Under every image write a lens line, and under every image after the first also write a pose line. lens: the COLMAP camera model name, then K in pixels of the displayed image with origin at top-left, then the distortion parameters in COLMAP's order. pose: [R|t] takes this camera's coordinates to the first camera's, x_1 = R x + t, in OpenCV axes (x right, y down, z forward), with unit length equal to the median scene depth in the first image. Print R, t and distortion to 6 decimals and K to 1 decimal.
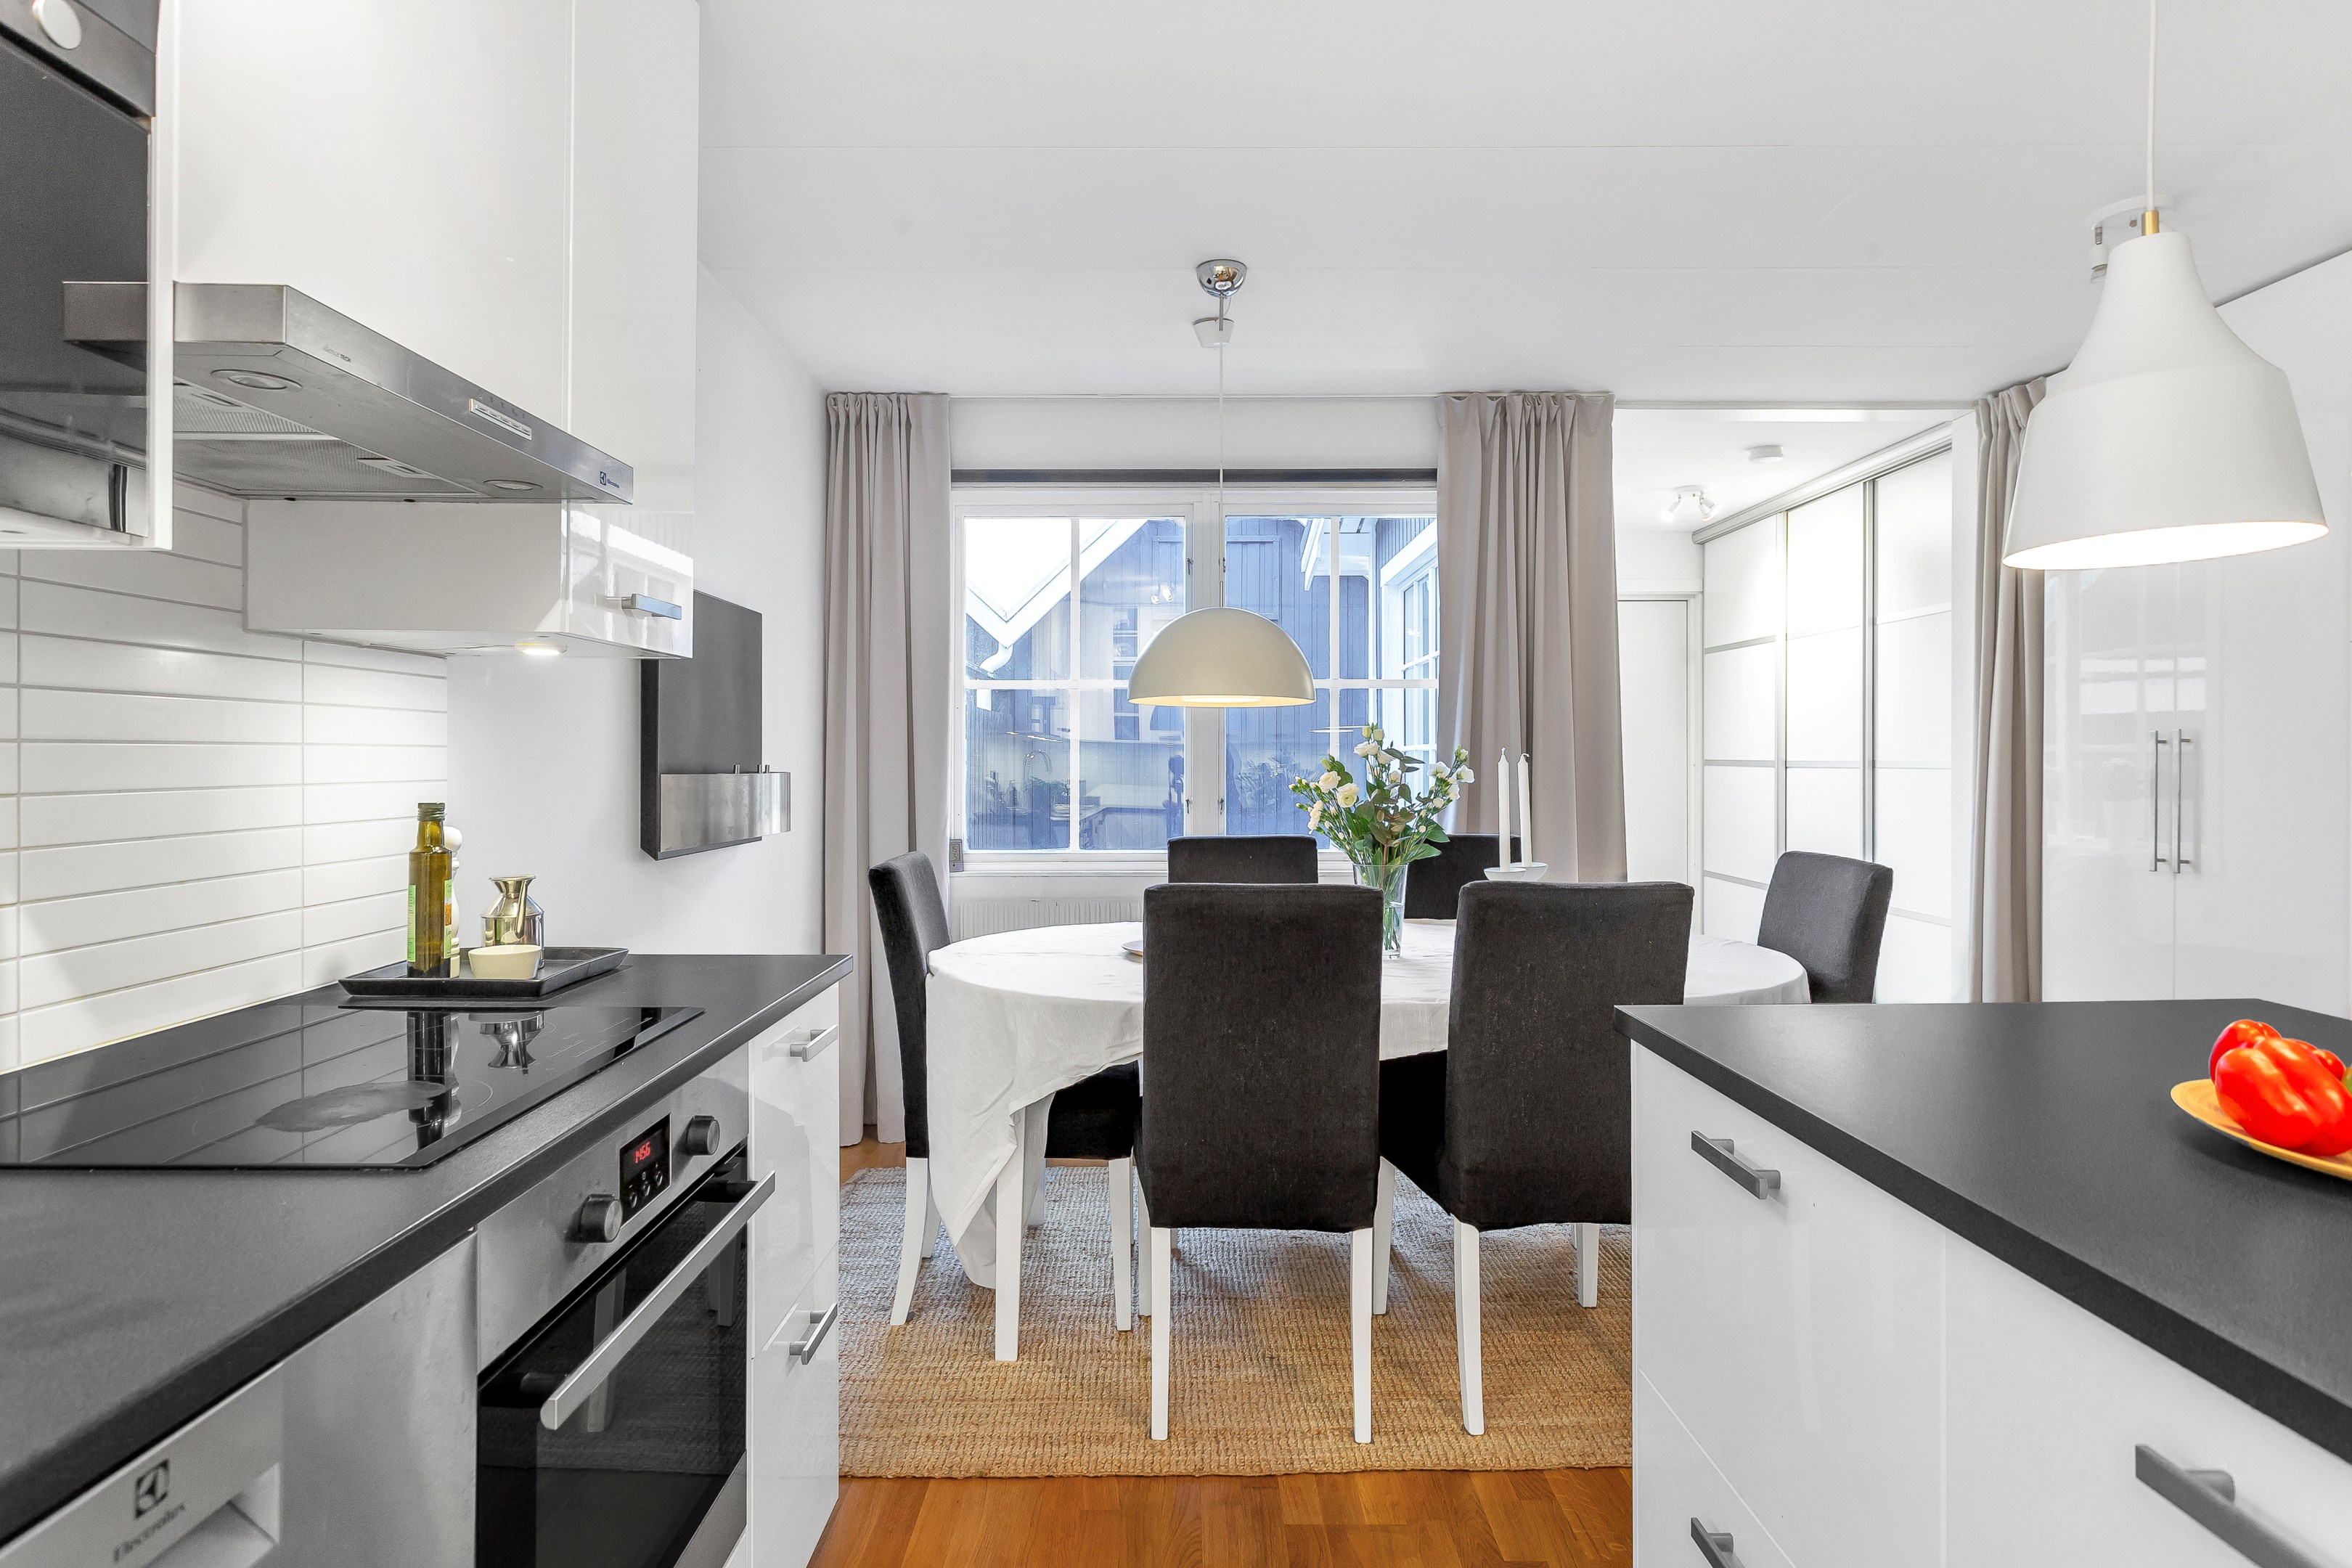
lens RADIAL K [[1286.0, 0, 1180.6], [0, 1286.0, 773.5], [0, 0, 1]] dist [0.012567, 0.000920]
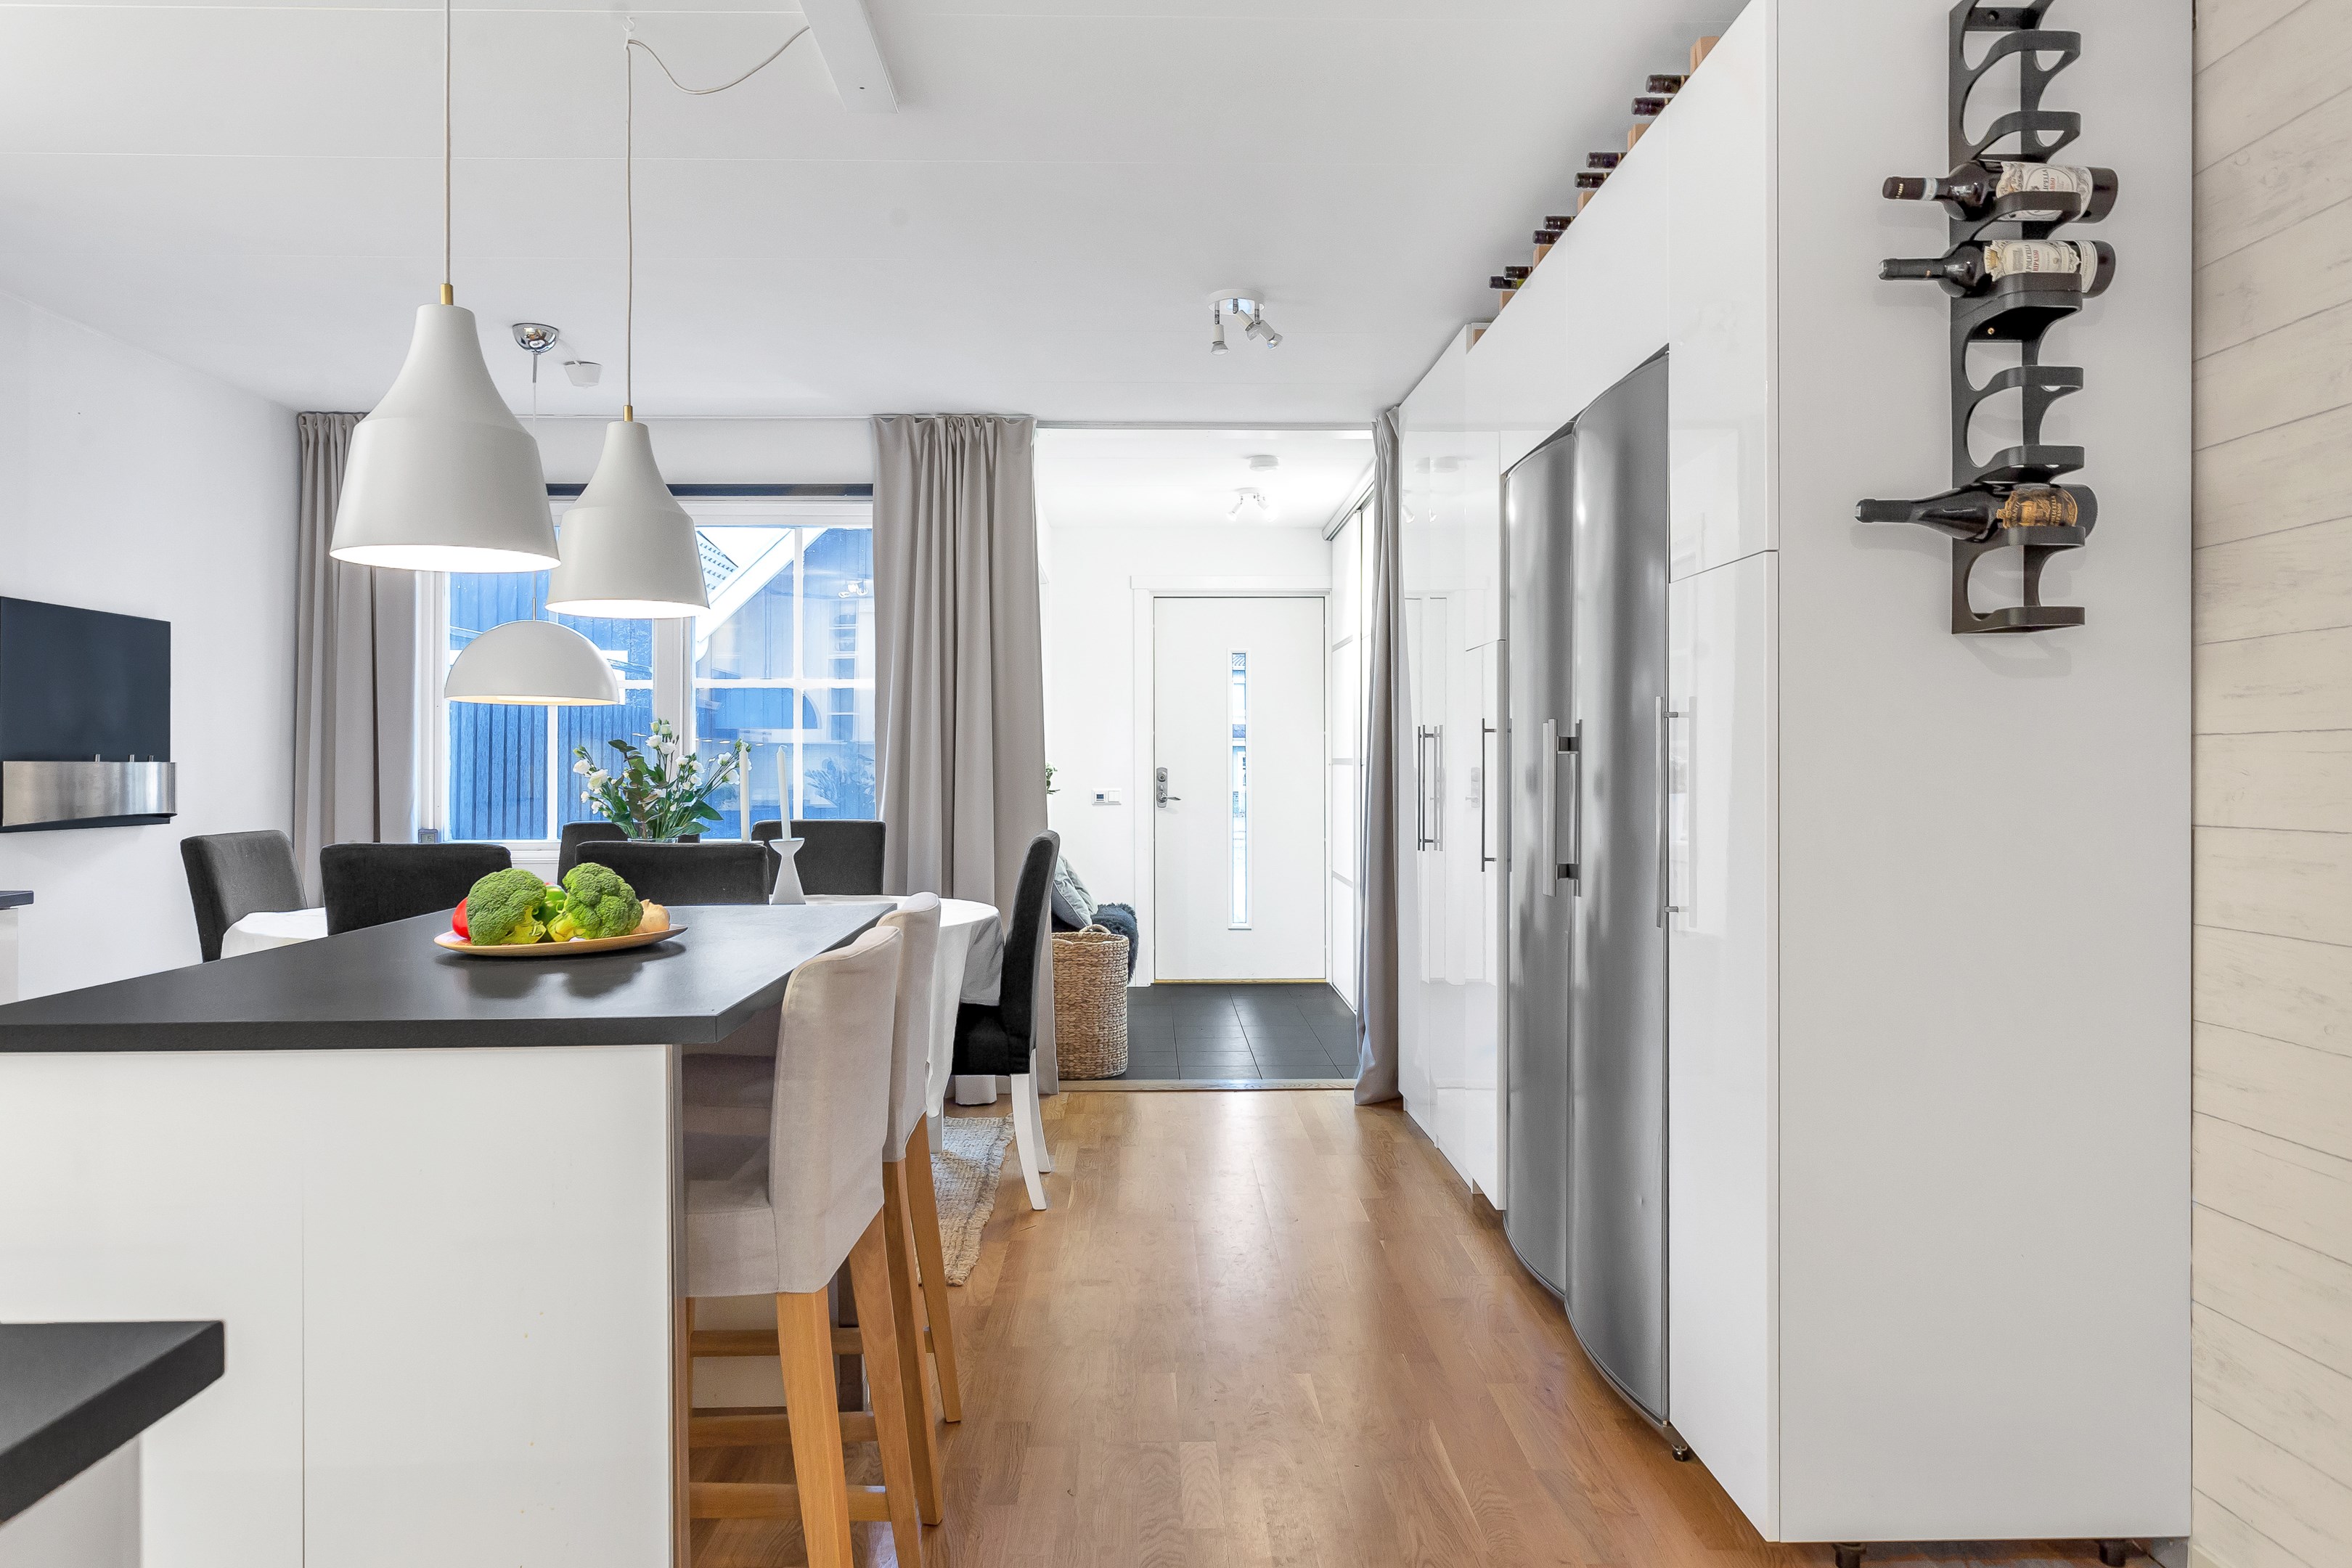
lens RADIAL K [[1559.6, 0, 1176.6], [0, 1559.6, 780.2], [0, 0, 1]] dist [0.009740, 0.002708]
pose [[0.999828, -0.002133, 0.018405, 0.430664], [0.002252, 0.999977, -0.006462, 0.019688], [-0.018391, 0.006503, 0.999810, -0.310900]]
